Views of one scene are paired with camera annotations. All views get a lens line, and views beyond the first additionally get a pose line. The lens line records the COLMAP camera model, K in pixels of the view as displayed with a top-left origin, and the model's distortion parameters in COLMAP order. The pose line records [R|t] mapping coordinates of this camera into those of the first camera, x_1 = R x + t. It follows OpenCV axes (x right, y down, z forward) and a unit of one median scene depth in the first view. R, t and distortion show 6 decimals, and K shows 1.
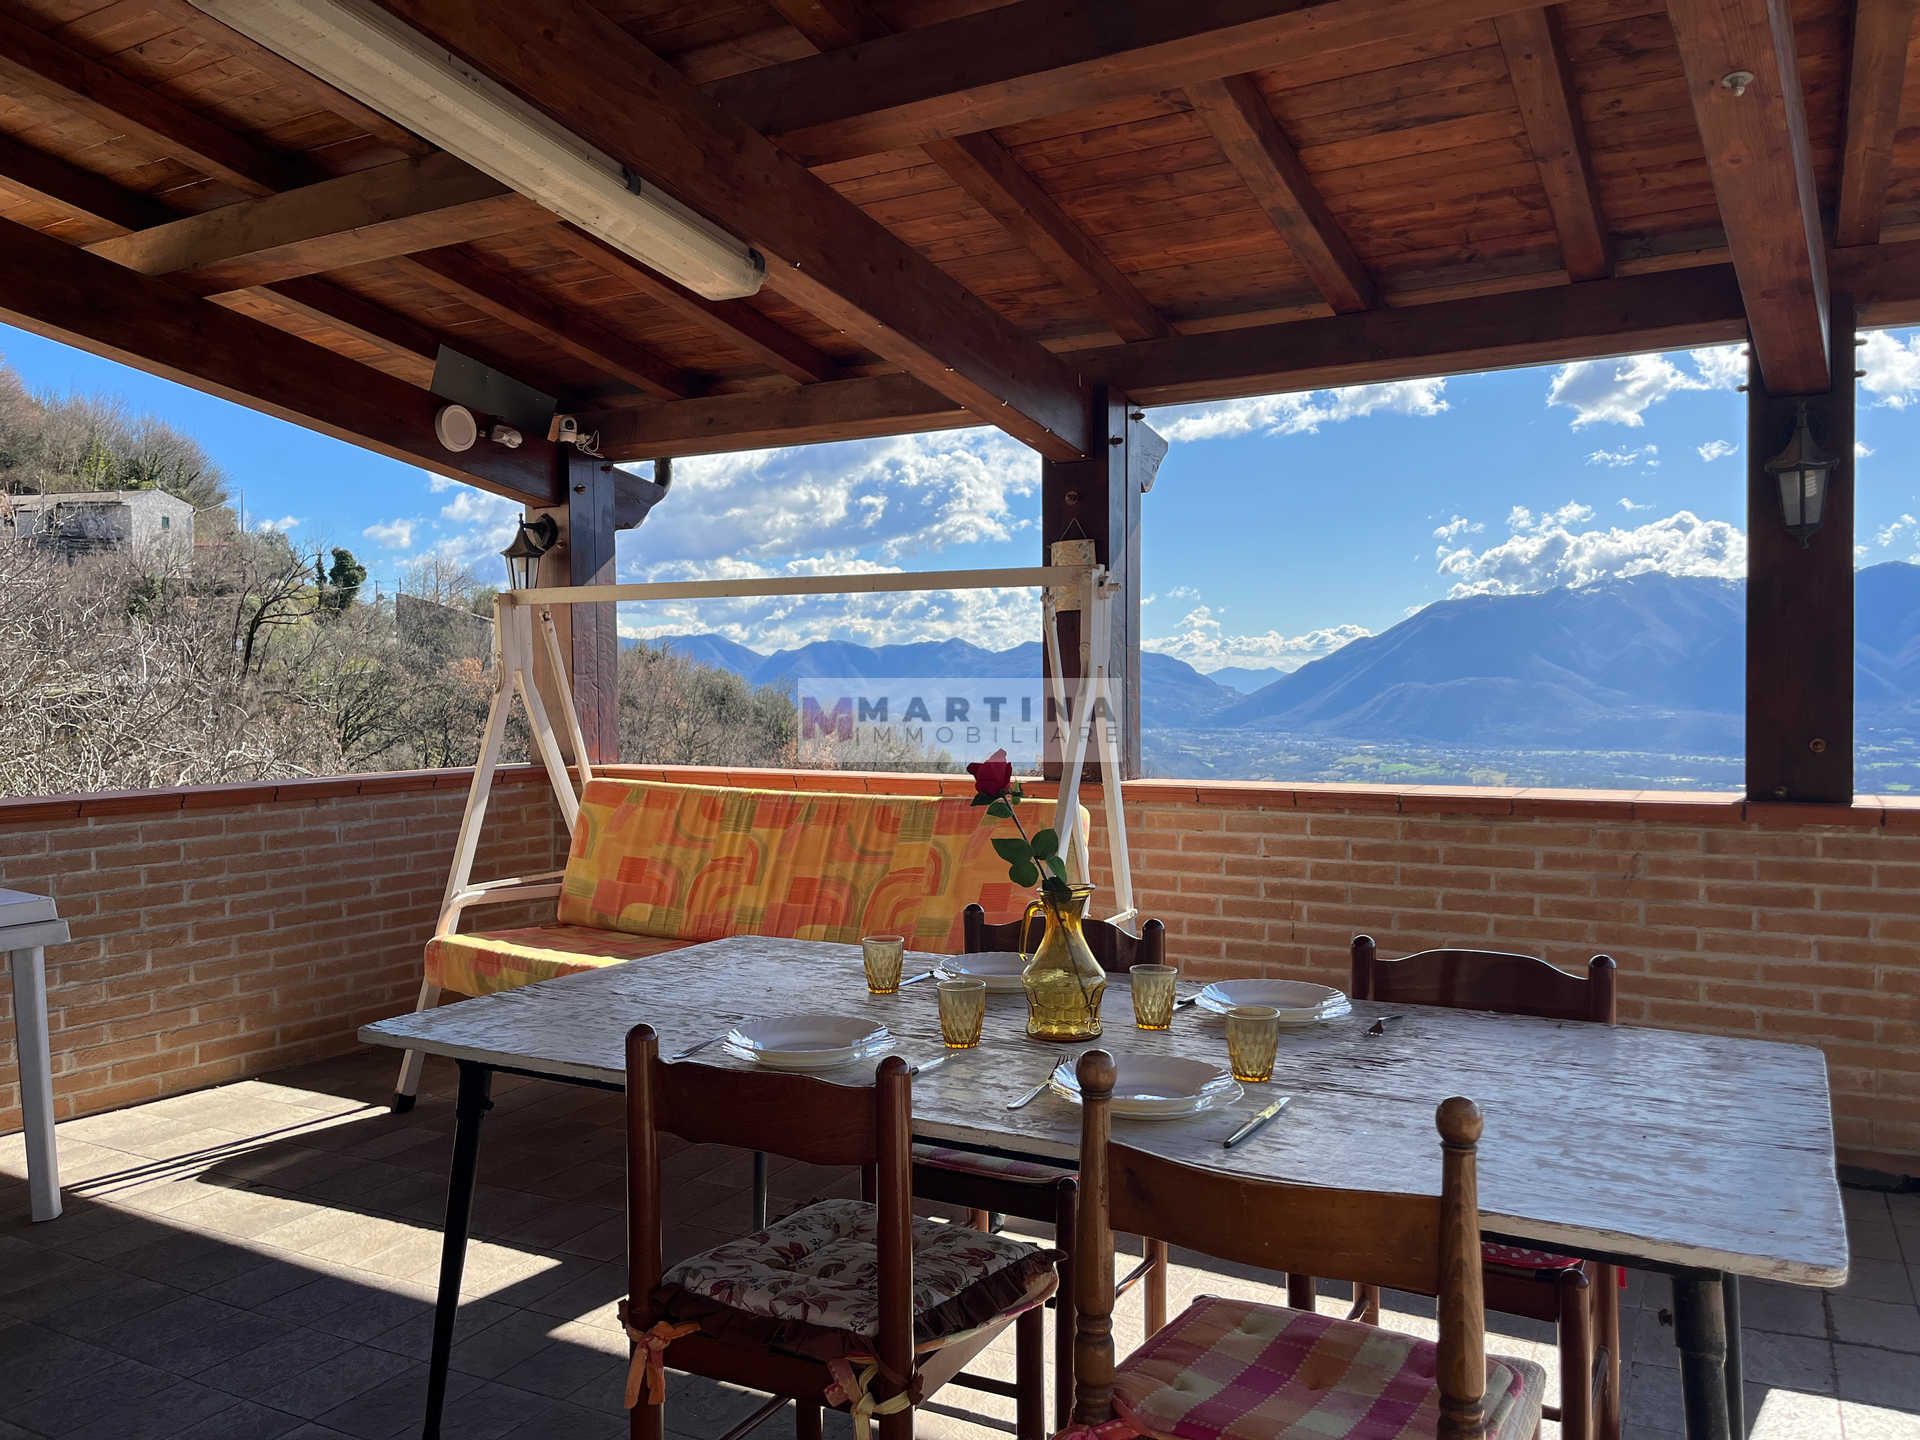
lens RADIAL K [[1453.1, 0, 978.1], [0, 1453.1, 735.2], [0, 0, 1]] dist [0.051405, -0.054530]
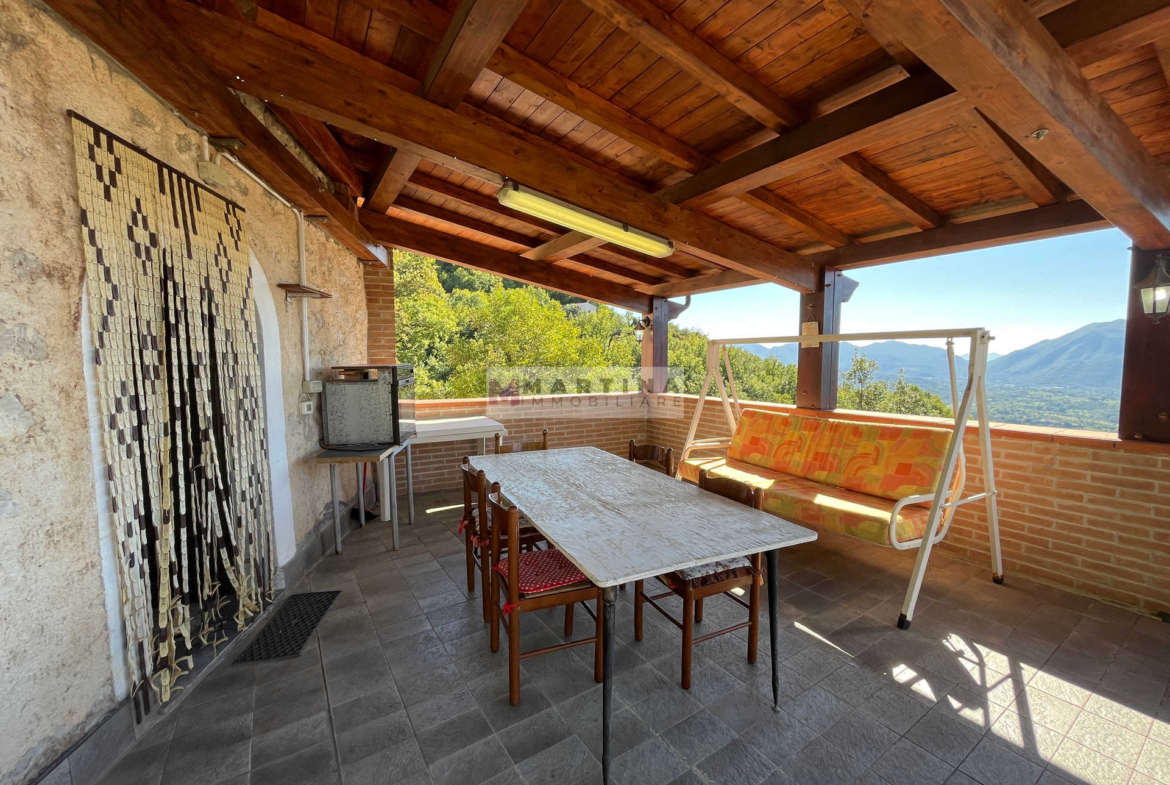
lens RADIAL K [[472.1, 0, 586.7], [0, 472.1, 394.1], [0, 0, 1]] dist [-0.002983, -0.000068]
pose [[0.870938, 0.044505, -0.489373, 0.151002], [-0.023926, 0.998550, 0.048230, -0.031810], [0.490810, -0.030297, 0.870740, 0.001303]]
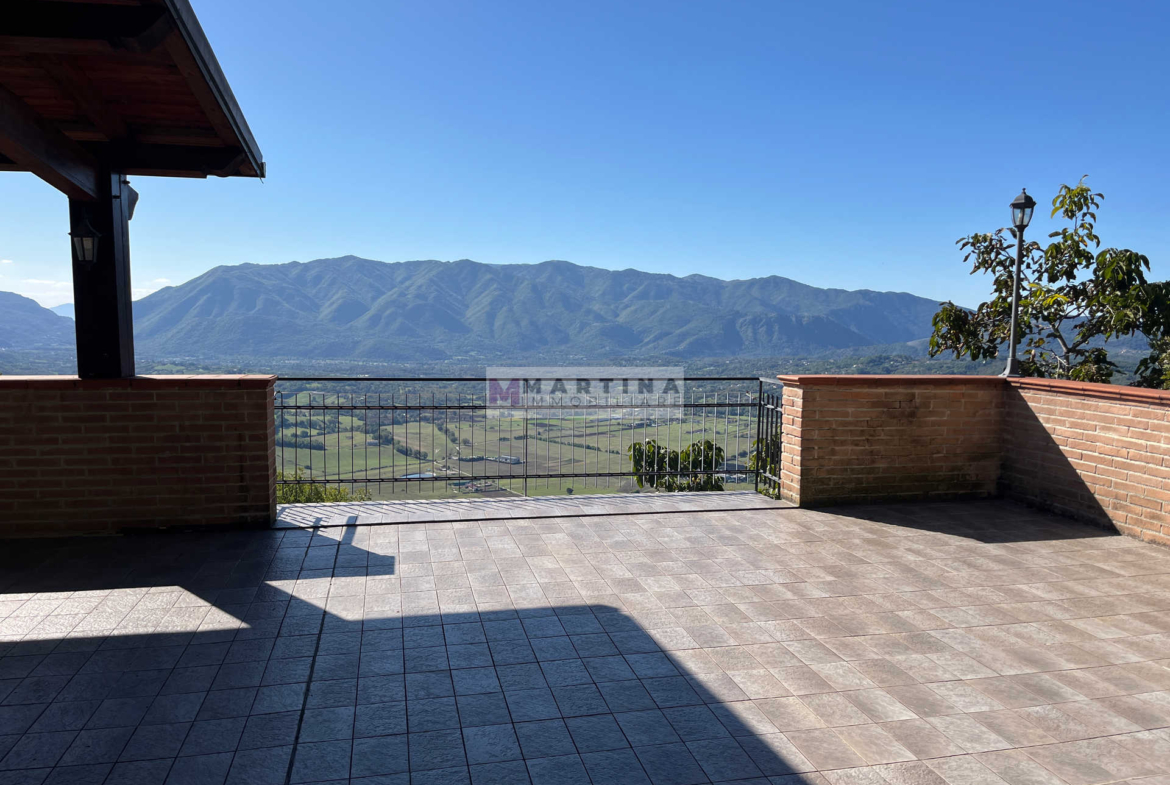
lens RADIAL K [[886.5, 0, 599.9], [0, 886.5, 403.2], [0, 0, 1]] dist [0.058355, -0.076604]
pose [[0.763001, -0.042763, 0.644981, 0.208281], [0.004918, 0.998164, 0.060362, 0.003000], [-0.646379, -0.042884, 0.761811, -0.524588]]
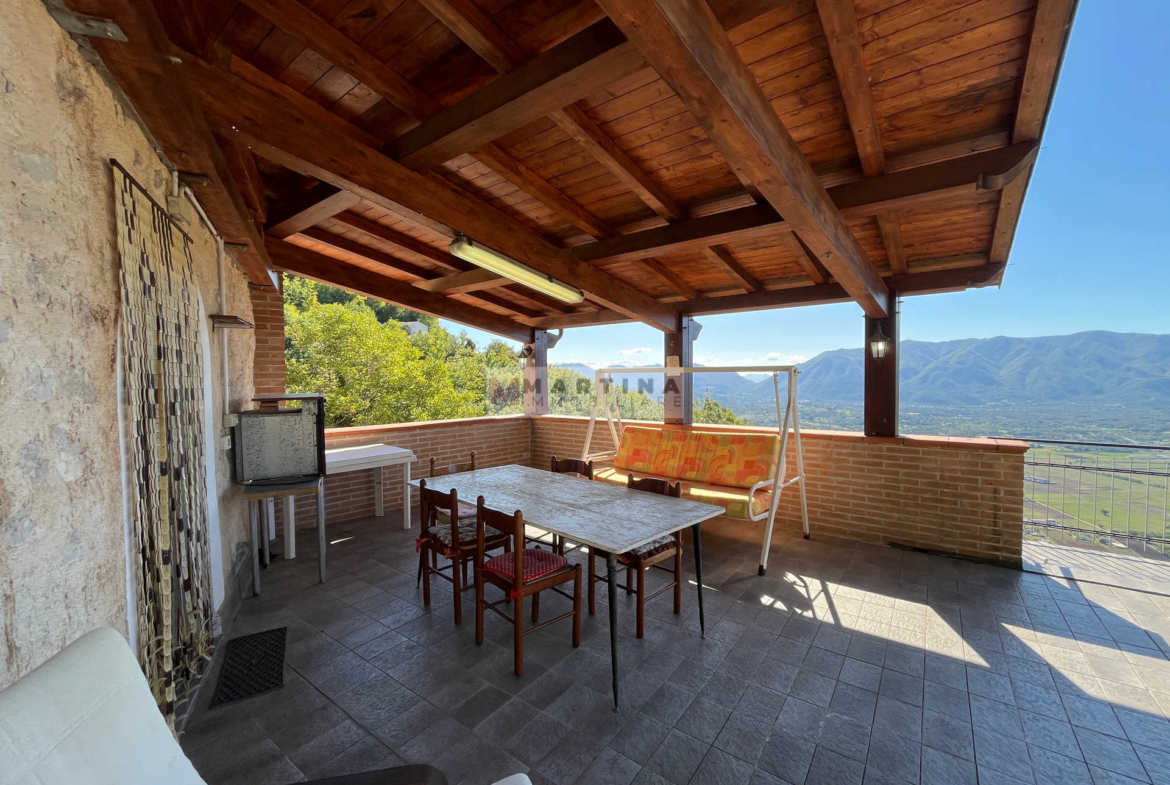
lens RADIAL K [[472.1, 0, 588.3], [0, 472.1, 394.4], [0, 0, 1]] dist [-0.002983, -0.000068]
pose [[0.986975, 0.007857, -0.160682, 0.051584], [-0.008190, 0.999965, -0.001412, -0.039410], [0.160665, 0.002710, 0.987005, -0.176306]]
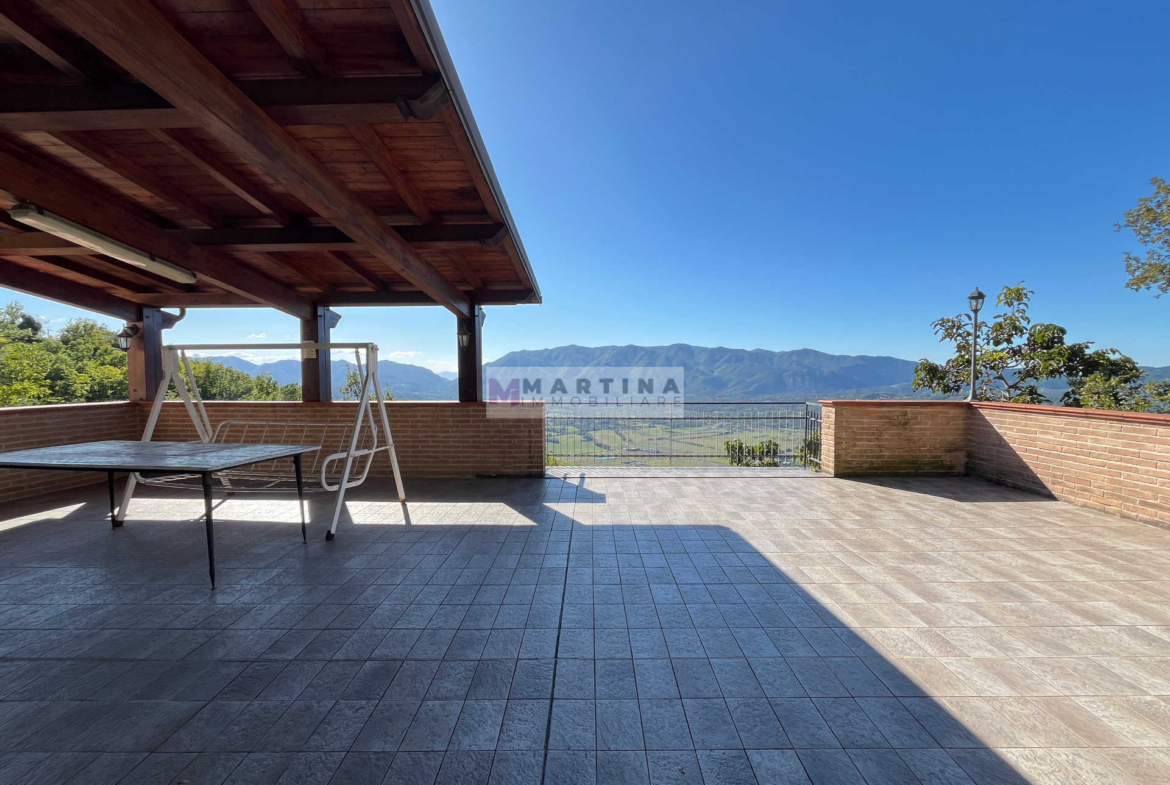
lens RADIAL K [[472.1, 0, 587.4], [0, 472.1, 394.8], [0, 0, 1]] dist [-0.002983, -0.000068]
pose [[0.895095, -0.012501, 0.445700, 0.181792], [0.011385, 0.999922, 0.005181, 0.015953], [-0.445730, 0.000437, 0.895167, -0.512019]]
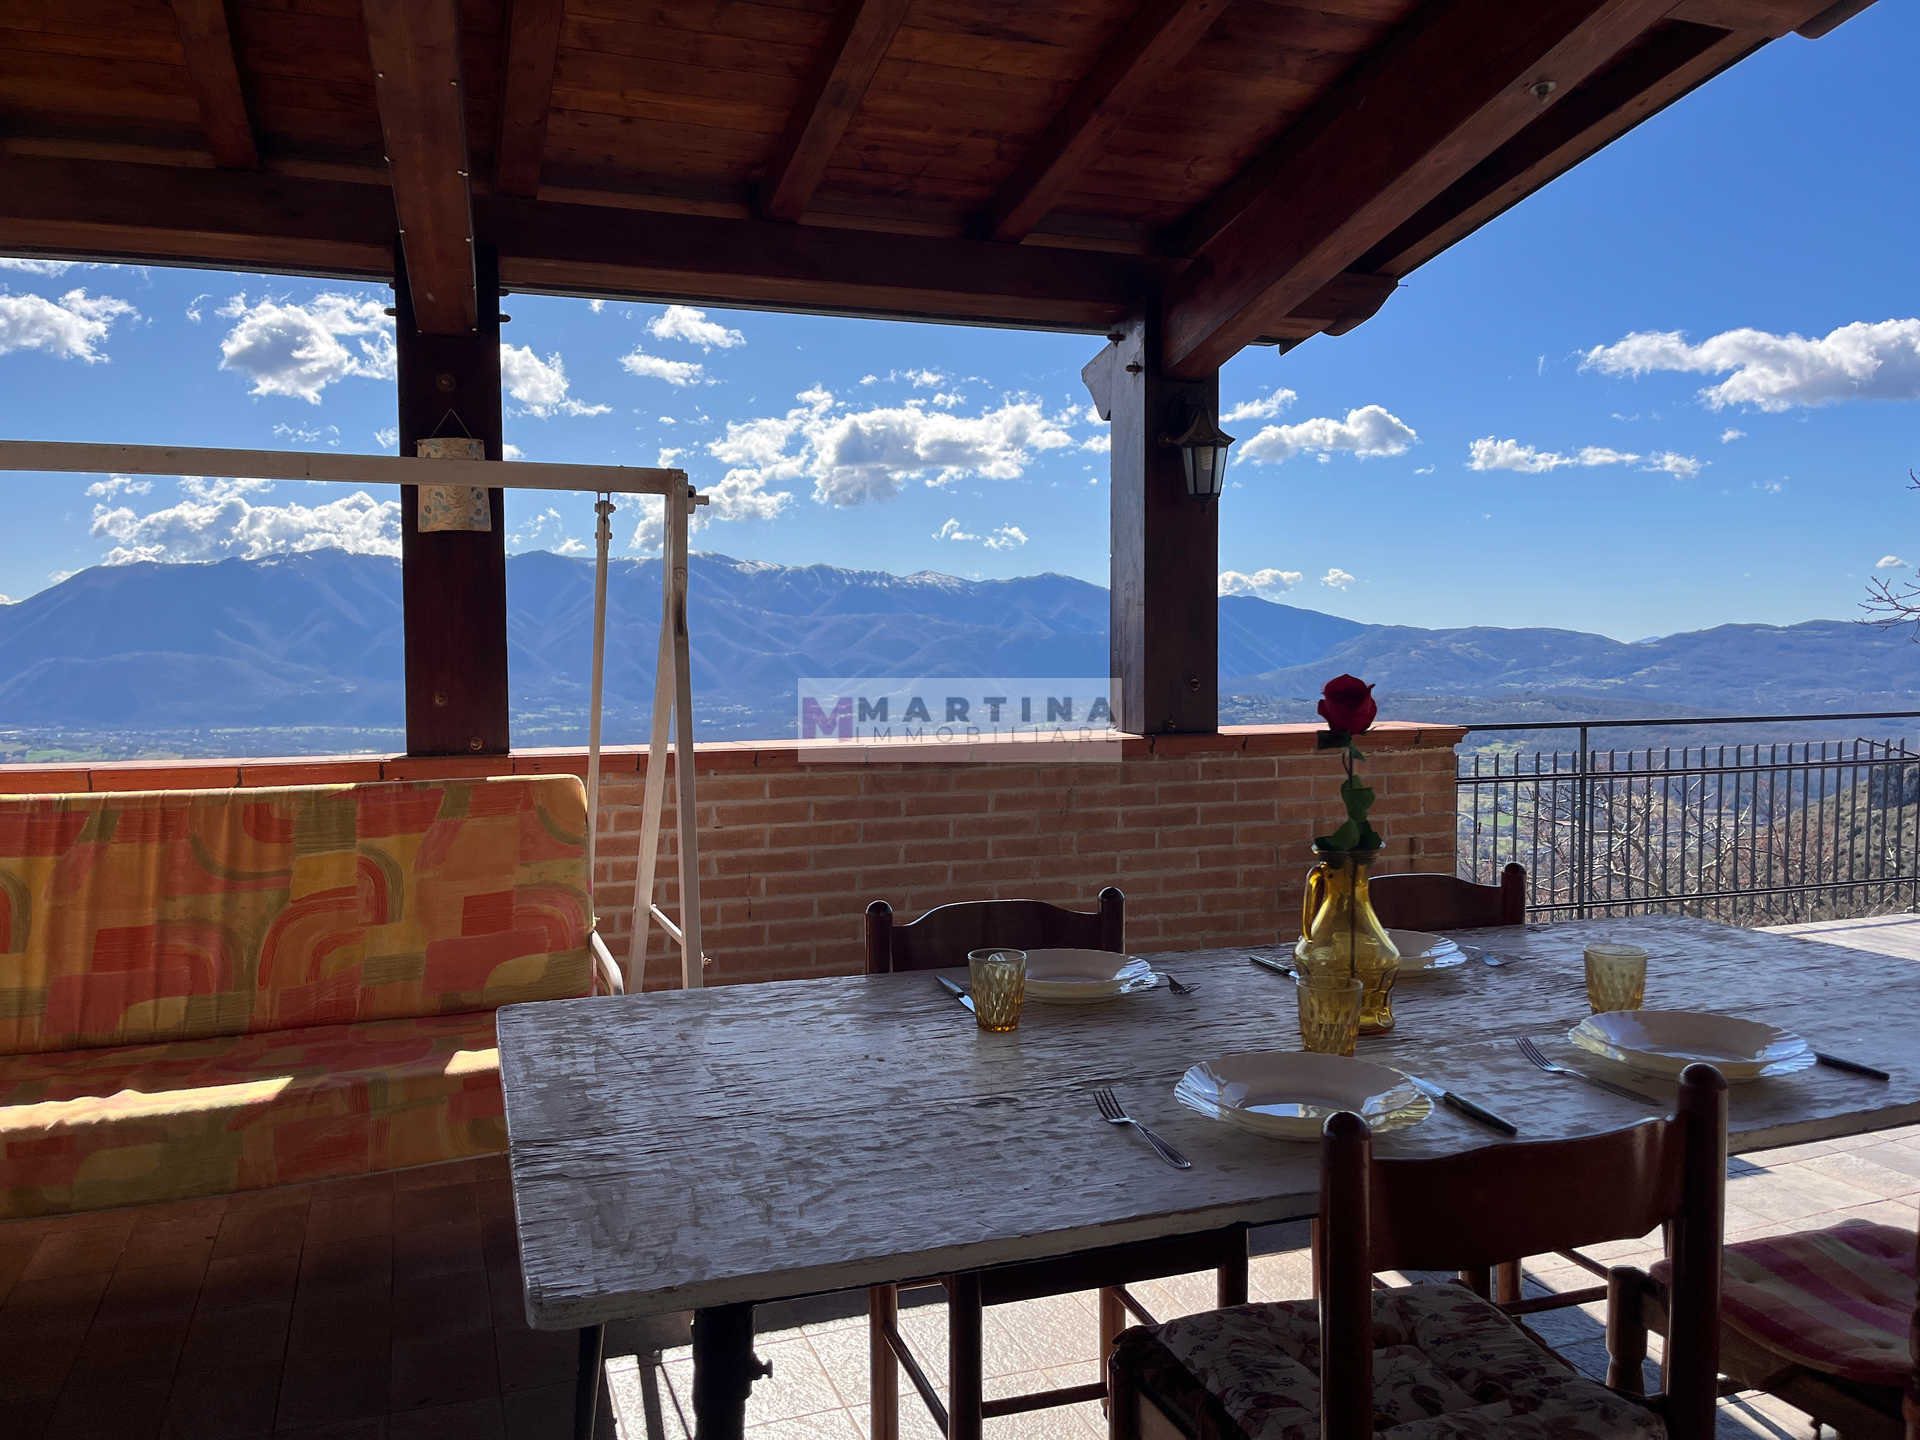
lens RADIAL K [[1453.1, 0, 959.8], [0, 1453.1, 710.8], [0, 0, 1]] dist [0.051405, -0.054530]
pose [[0.668110, -0.029048, 0.743495, -0.353658], [0.028414, 0.999505, 0.013518, 0.006092], [-0.743520, 0.012094, 0.668604, 0.311390]]
